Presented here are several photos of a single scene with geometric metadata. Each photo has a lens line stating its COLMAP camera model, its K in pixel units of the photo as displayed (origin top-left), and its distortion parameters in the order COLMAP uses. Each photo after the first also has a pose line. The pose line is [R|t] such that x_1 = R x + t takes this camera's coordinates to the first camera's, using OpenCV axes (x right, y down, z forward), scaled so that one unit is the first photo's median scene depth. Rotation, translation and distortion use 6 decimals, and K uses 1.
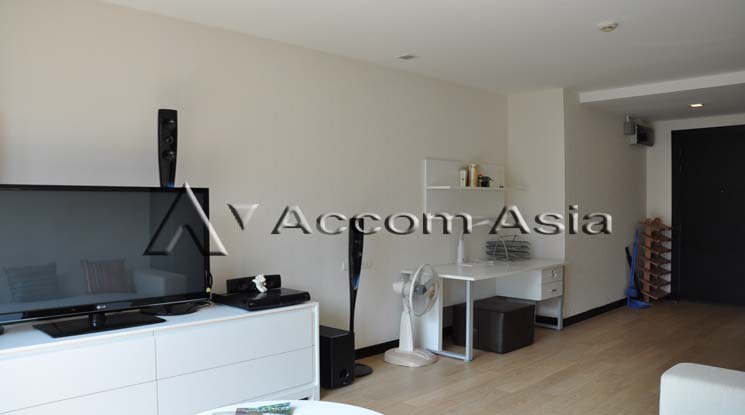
lens RADIAL K [[583.0, 0, 366.7], [0, 583.0, 210.7], [0, 0, 1]] dist [-0.174266, 0.169182]
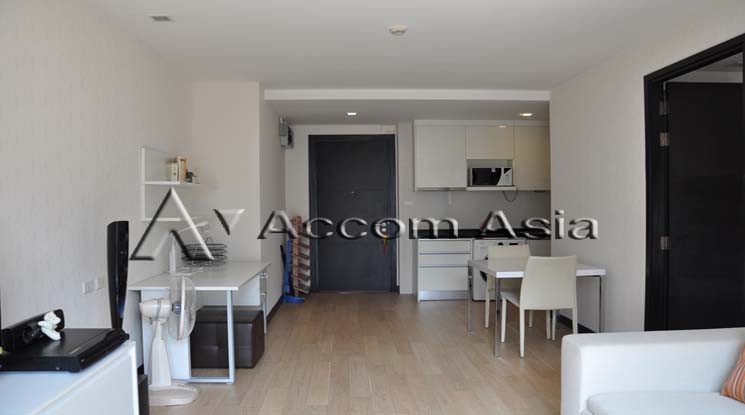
lens RADIAL K [[583.0, 0, 366.7], [0, 583.0, 210.7], [0, 0, 1]] dist [-0.174266, 0.169182]
pose [[0.671232, -0.011467, 0.741159, -0.270701], [0.014520, 0.999892, 0.002320, 0.001953], [-0.741105, 0.009205, 0.671326, 0.225211]]
